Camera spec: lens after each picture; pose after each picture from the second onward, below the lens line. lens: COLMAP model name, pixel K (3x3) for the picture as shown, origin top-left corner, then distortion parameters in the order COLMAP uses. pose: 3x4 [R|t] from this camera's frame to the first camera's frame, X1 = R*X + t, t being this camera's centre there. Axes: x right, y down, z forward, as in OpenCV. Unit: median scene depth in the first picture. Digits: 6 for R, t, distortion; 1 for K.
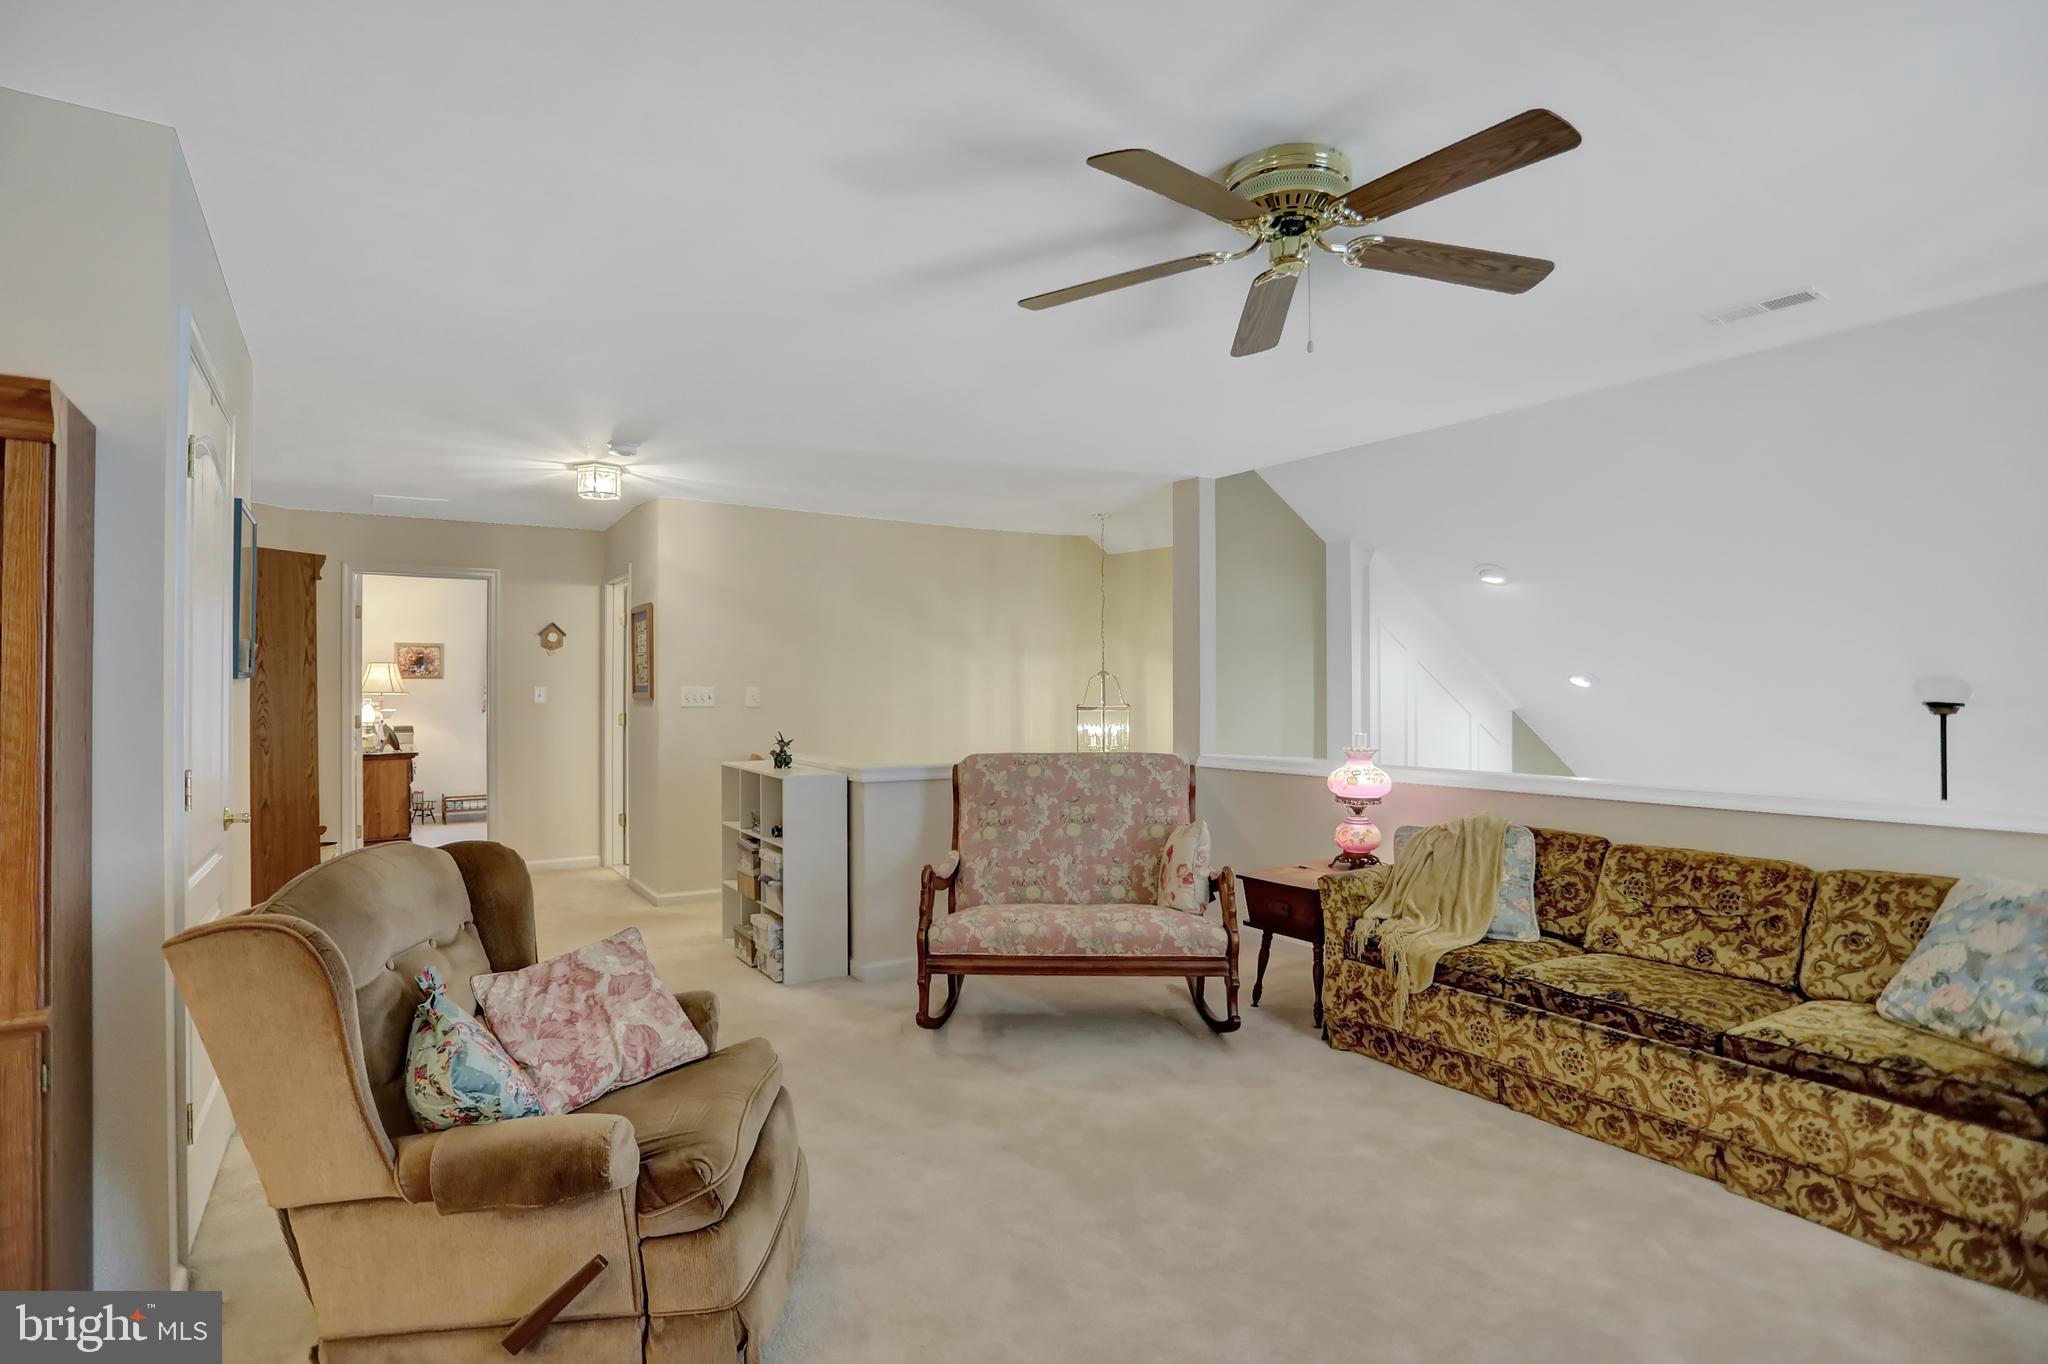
lens RADIAL K [[1004.3, 0, 1016.9], [0, 1004.3, 671.4], [0, 0, 1]] dist [-0.078657, 0.033199]
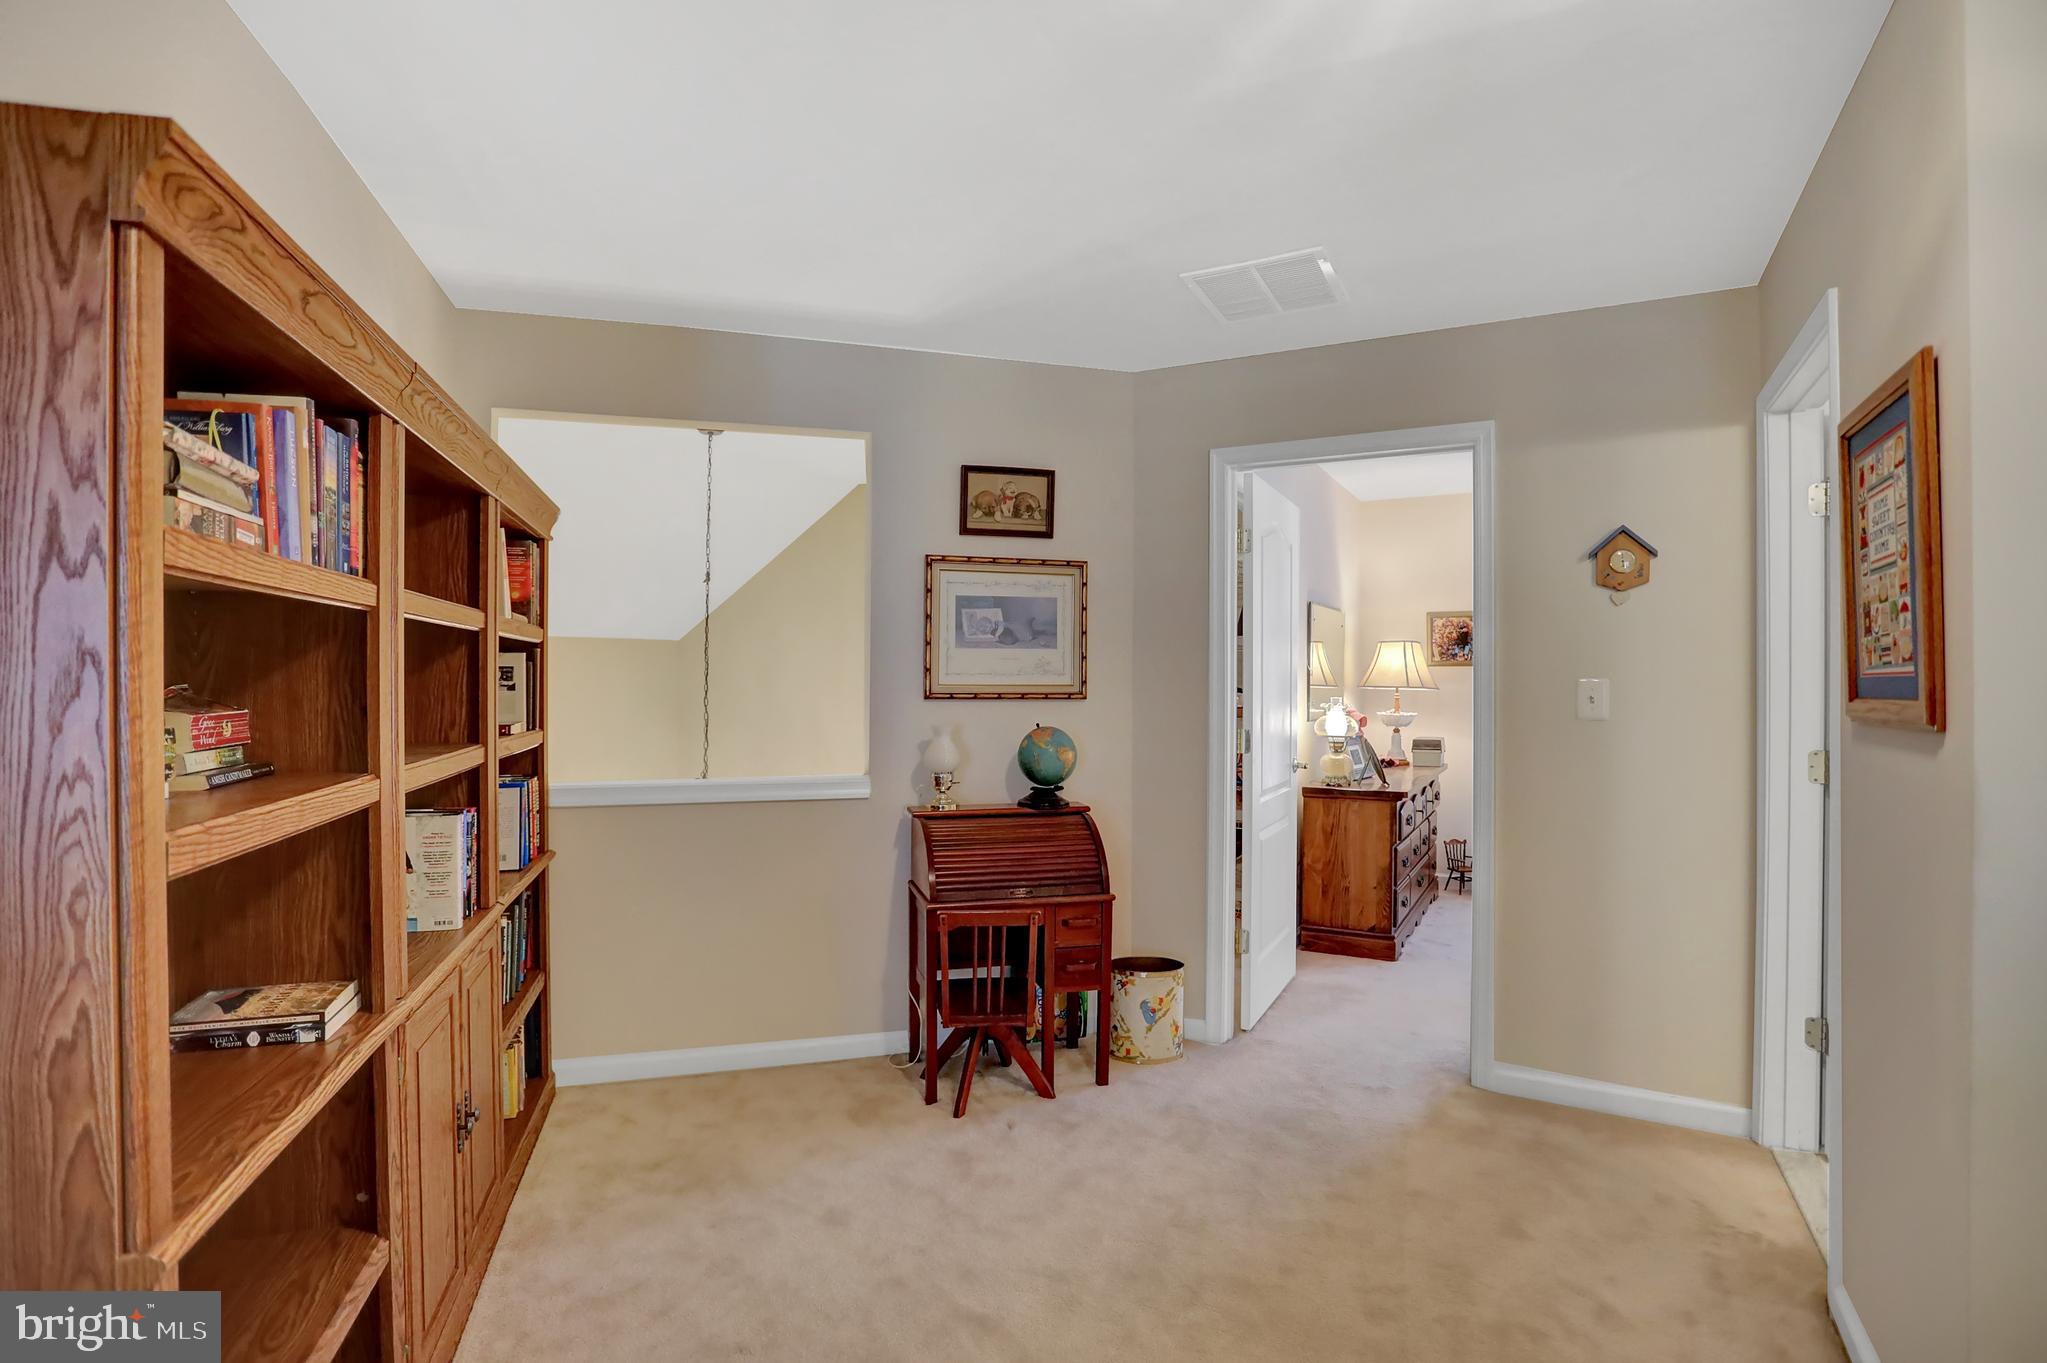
lens RADIAL K [[1003.8, 0, 1016.4], [0, 1003.8, 670.9], [0, 0, 1]] dist [-0.078657, 0.033199]
pose [[0.461805, -0.001823, -0.886980, -0.220465], [0.007627, 0.999969, 0.001916, 0.009417], [0.886949, -0.007650, 0.461805, 0.578808]]
